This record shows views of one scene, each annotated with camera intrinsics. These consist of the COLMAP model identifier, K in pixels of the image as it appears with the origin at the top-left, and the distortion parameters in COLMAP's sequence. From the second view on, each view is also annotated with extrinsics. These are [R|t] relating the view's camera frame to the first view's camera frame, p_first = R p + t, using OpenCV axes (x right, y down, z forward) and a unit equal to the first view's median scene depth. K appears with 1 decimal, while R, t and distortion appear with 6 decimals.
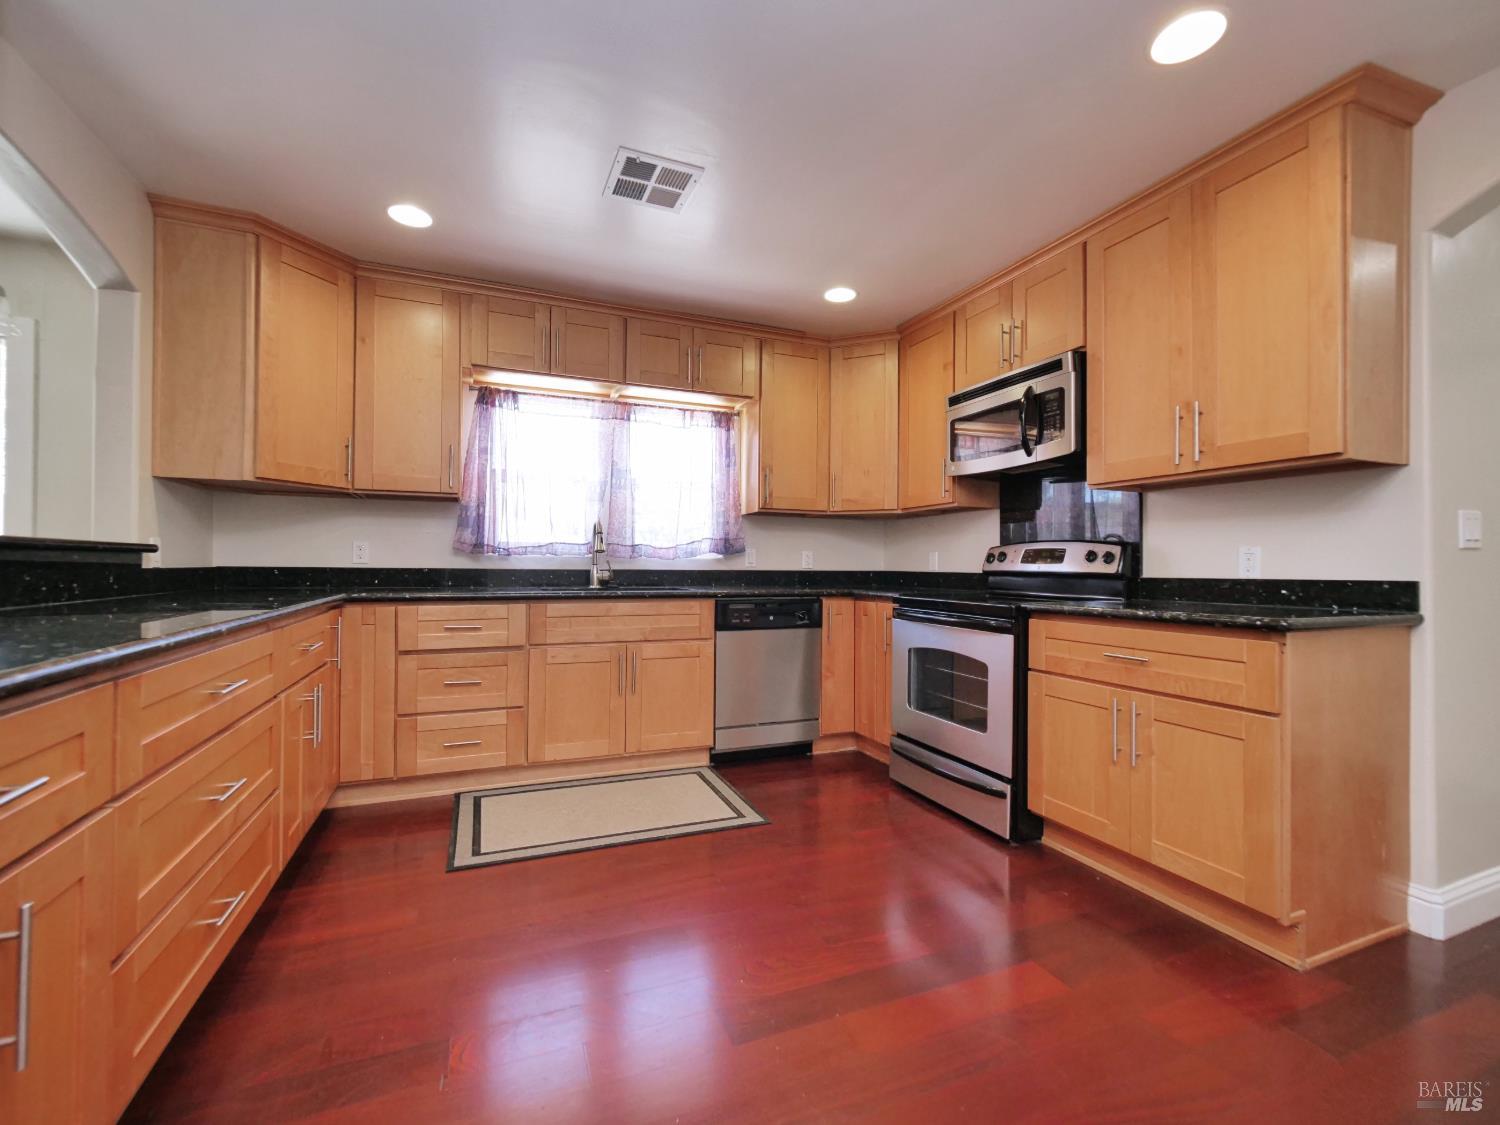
lens RADIAL K [[642.1, 0, 734.8], [0, 642.1, 562.6], [0, 0, 1]] dist [0.013649, -0.011748]
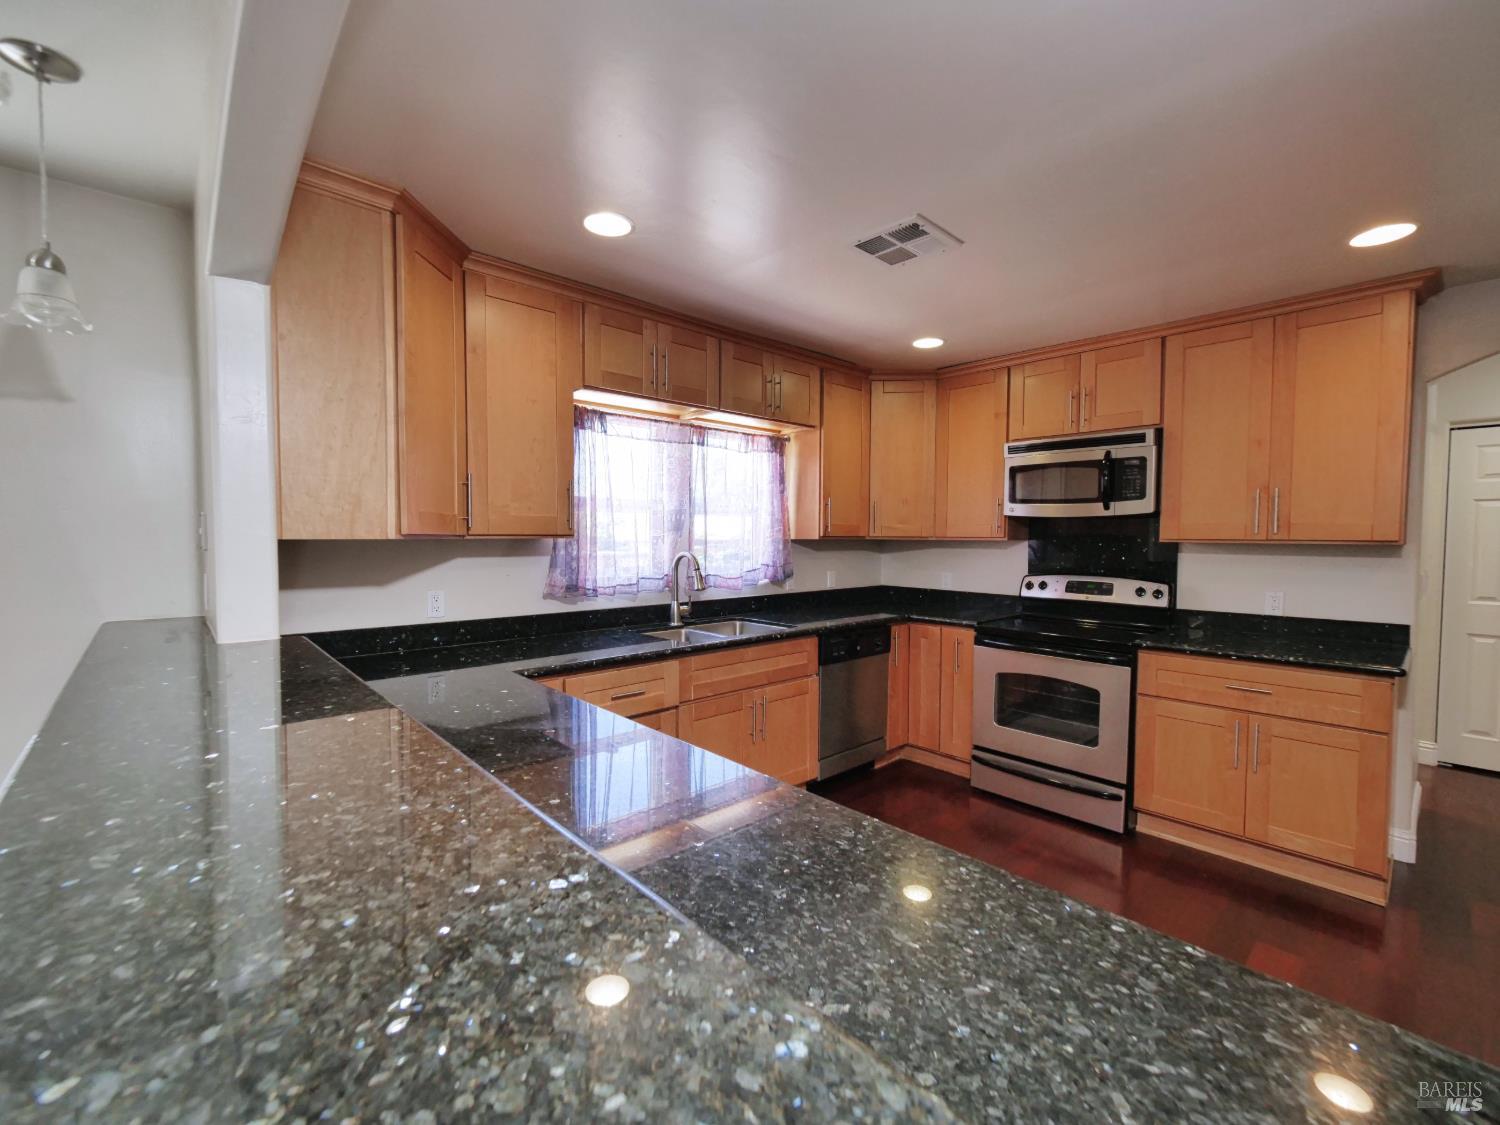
lens RADIAL K [[642.1, 0, 734.8], [0, 642.1, 562.6], [0, 0, 1]] dist [0.013649, -0.011748]
pose [[0.936634, -0.018891, 0.349801, -0.512087], [0.000838, 0.998663, 0.051689, -0.110219], [-0.350310, -0.048121, 0.935397, 0.104408]]
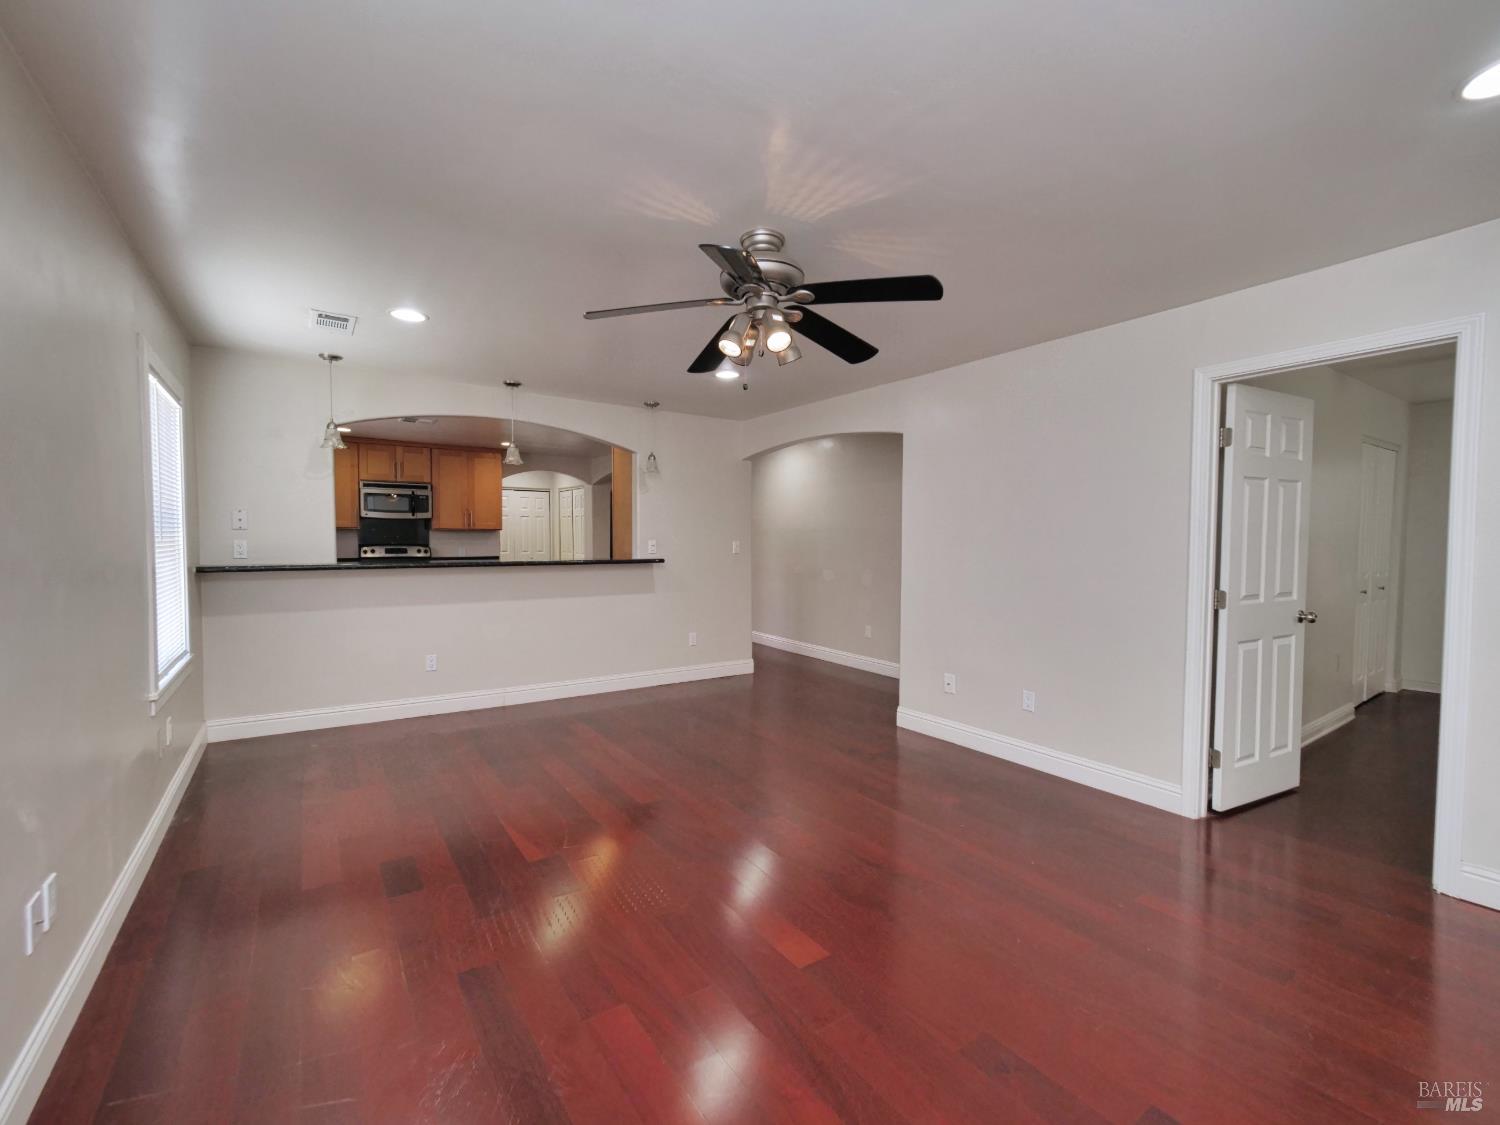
lens RADIAL K [[642.1, 0, 734.8], [0, 642.1, 562.6], [0, 0, 1]] dist [0.013649, -0.011748]
pose [[-0.207830, -0.043099, 0.977215, -2.185139], [-0.011805, 0.999067, 0.041552, -0.081028], [-0.978094, -0.002901, -0.208145, 0.182364]]
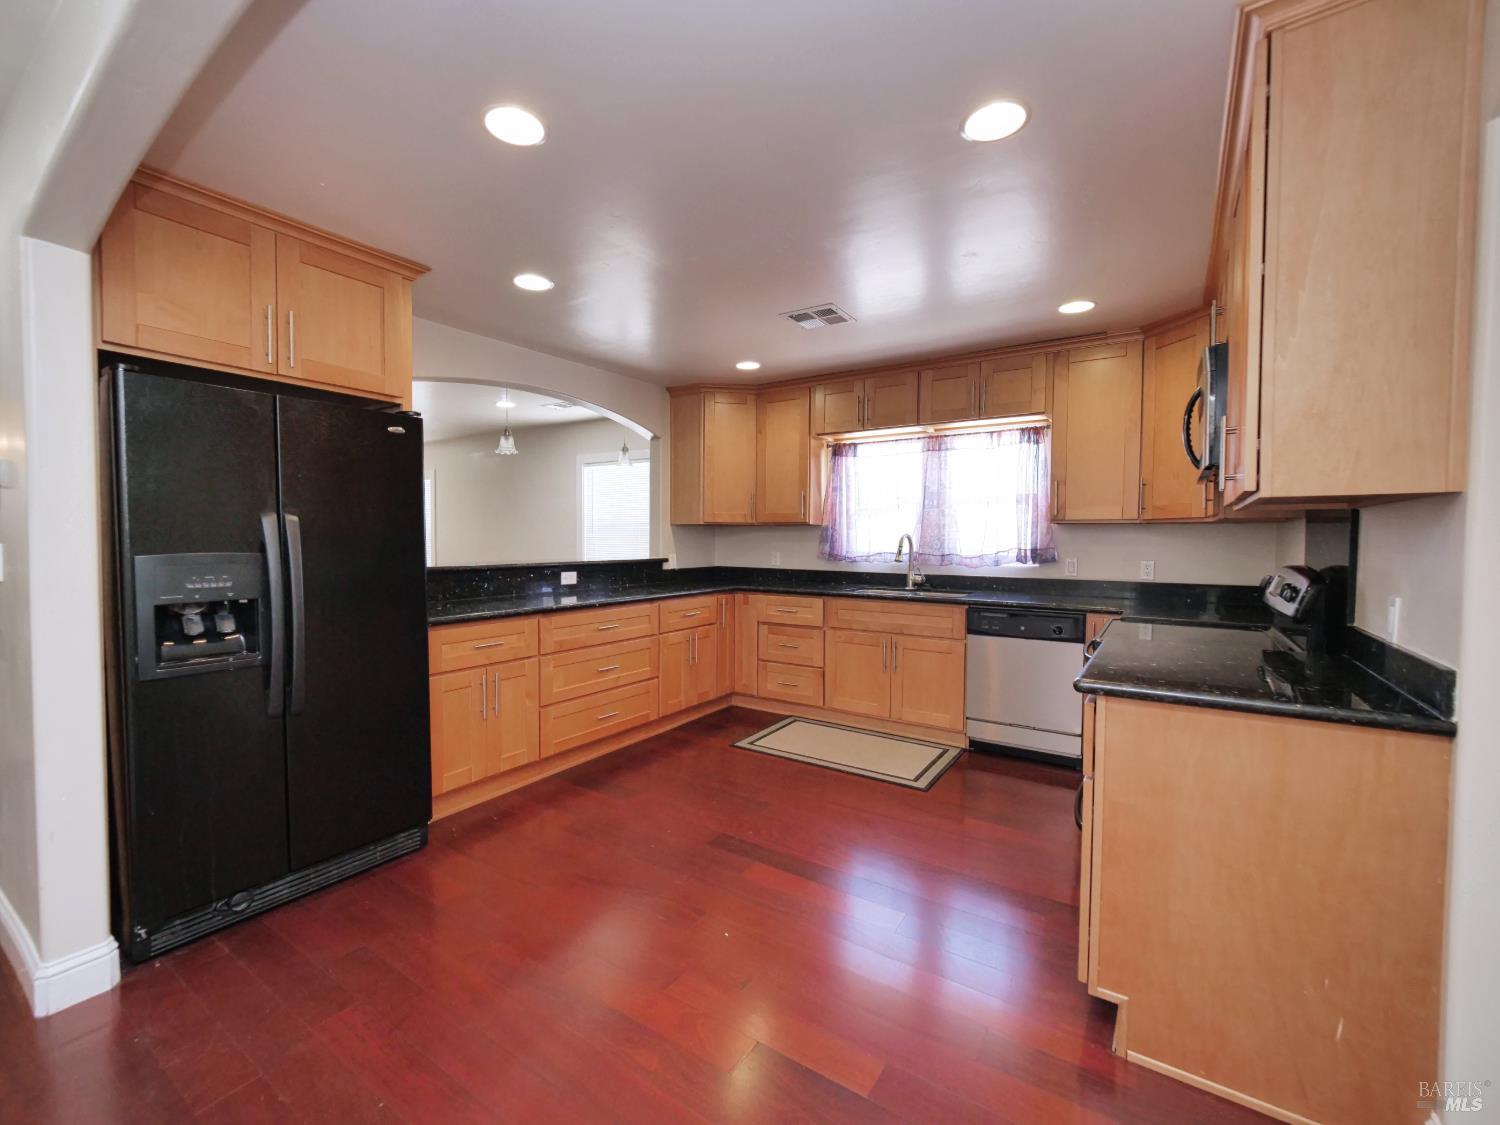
lens RADIAL K [[642.1, 0, 734.8], [0, 642.1, 562.6], [0, 0, 1]] dist [0.013649, -0.011748]
pose [[0.560292, 0.026316, -0.827877, 0.696846], [0.004035, 0.999397, 0.034499, -0.062892], [0.828286, -0.022670, 0.559847, 0.011837]]
